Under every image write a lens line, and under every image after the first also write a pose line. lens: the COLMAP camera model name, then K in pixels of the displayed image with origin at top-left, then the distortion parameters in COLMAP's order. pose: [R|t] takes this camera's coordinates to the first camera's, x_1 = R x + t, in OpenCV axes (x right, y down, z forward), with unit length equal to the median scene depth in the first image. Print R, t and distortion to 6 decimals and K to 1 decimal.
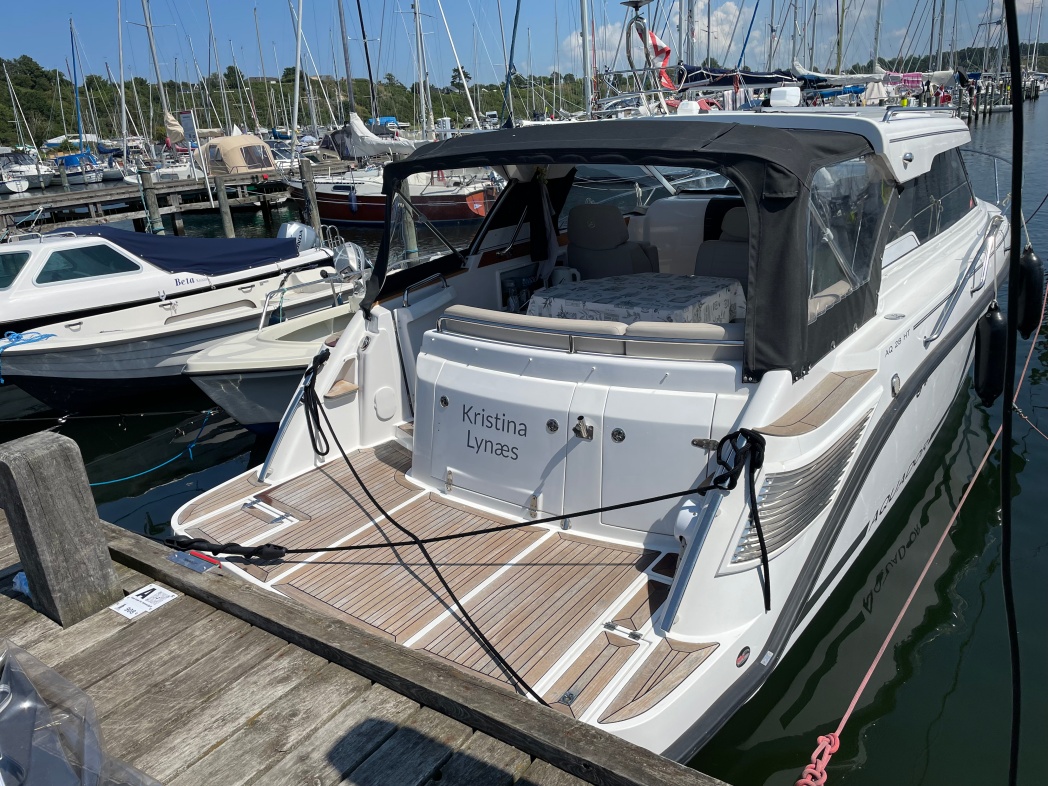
lens RADIAL K [[788.8, 0, 524.0], [0, 788.8, 393.0], [0, 0, 1]] dist [0.042155, -0.000037]
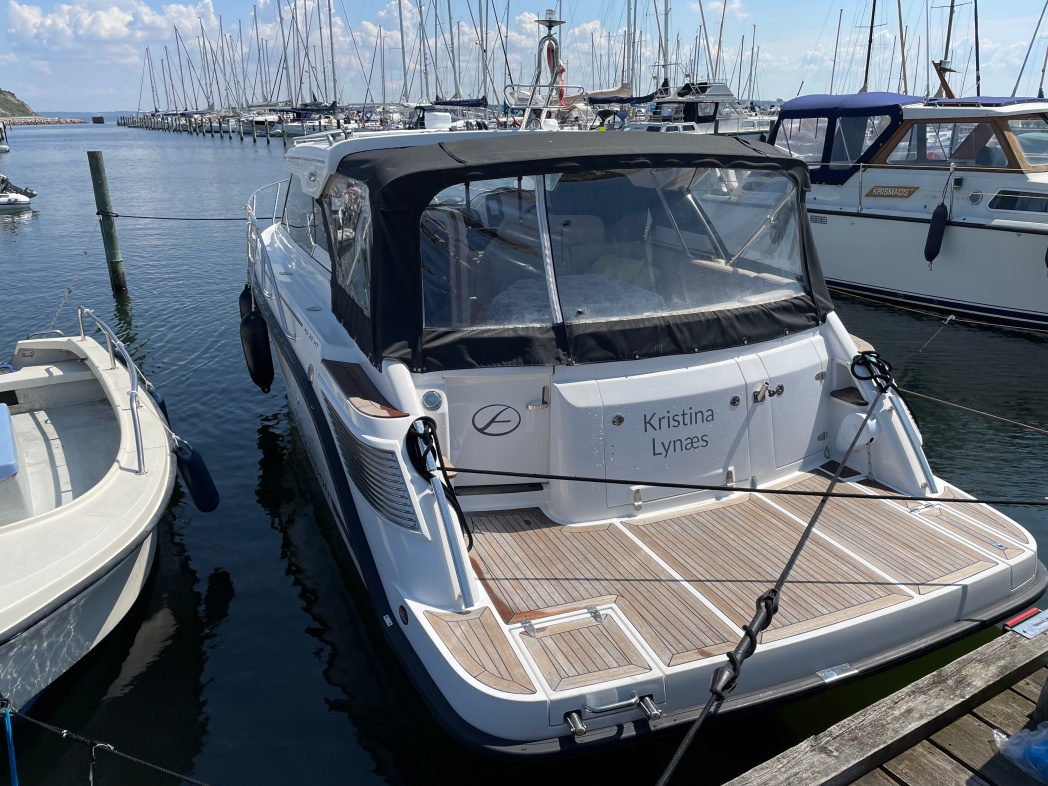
lens RADIAL K [[788.8, 0, 524.0], [0, 788.8, 393.0], [0, 0, 1]] dist [0.042155, -0.000037]
pose [[0.468618, -0.220995, 0.855312, -1.019698], [0.264314, 0.958926, 0.102951, -0.157278], [-0.842933, 0.177826, 0.507782, 0.670182]]
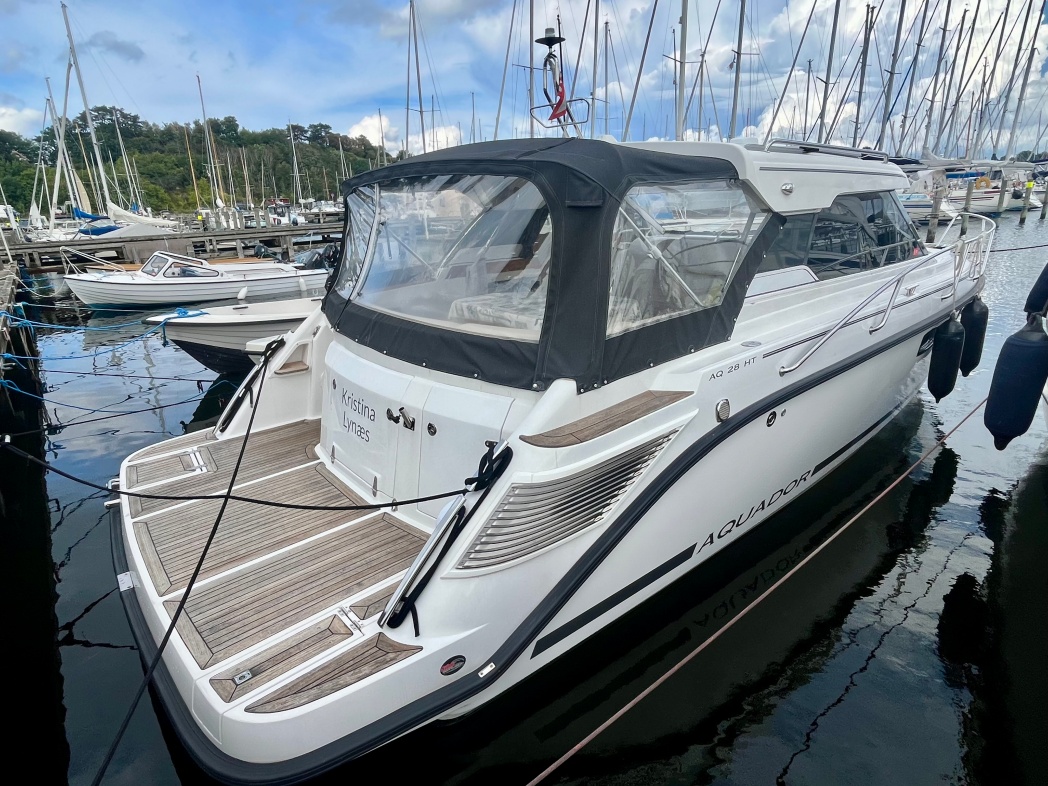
lens RADIAL K [[591.4, 0, 524.0], [0, 591.4, 393.0], [0, 0, 1]] dist [0.001074, -0.000073]
pose [[0.974137, 0.101755, -0.201750, 0.368483], [-0.102924, 0.994678, 0.004714, -0.009919], [0.201156, 0.016173, 0.979426, 0.235402]]
